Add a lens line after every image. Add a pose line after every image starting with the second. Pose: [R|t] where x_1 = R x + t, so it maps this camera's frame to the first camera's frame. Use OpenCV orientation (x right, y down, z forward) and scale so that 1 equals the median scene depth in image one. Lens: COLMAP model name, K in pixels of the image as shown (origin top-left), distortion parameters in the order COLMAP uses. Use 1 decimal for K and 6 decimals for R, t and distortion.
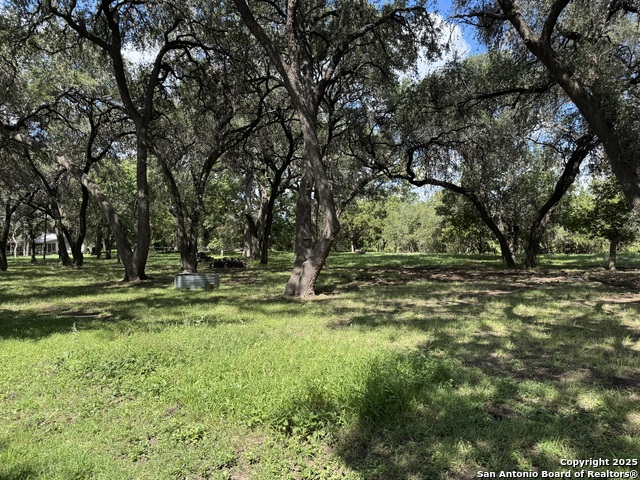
lens RADIAL K [[434.2, 0, 317.0], [0, 434.2, 244.2], [0, 0, 1]] dist [0.005394, -0.027636]
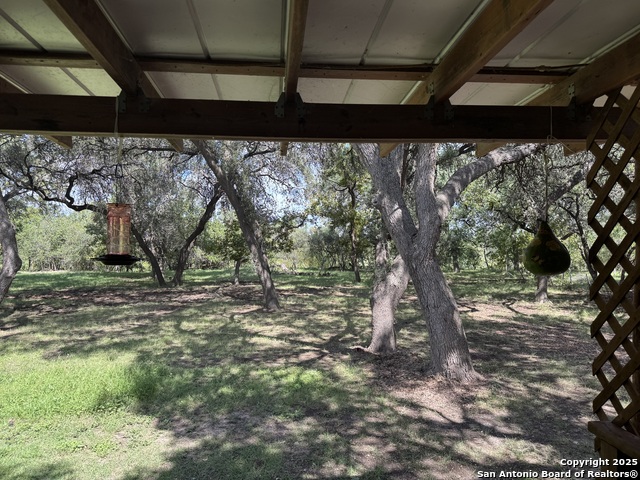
lens RADIAL K [[434.2, 0, 317.0], [0, 434.2, 244.2], [0, 0, 1]] dist [0.005394, -0.027636]
pose [[0.706147, 0.018307, 0.707829, -0.122761], [-0.000233, 0.999672, -0.025623, -0.040833], [-0.708066, 0.017929, 0.705919, -0.162367]]
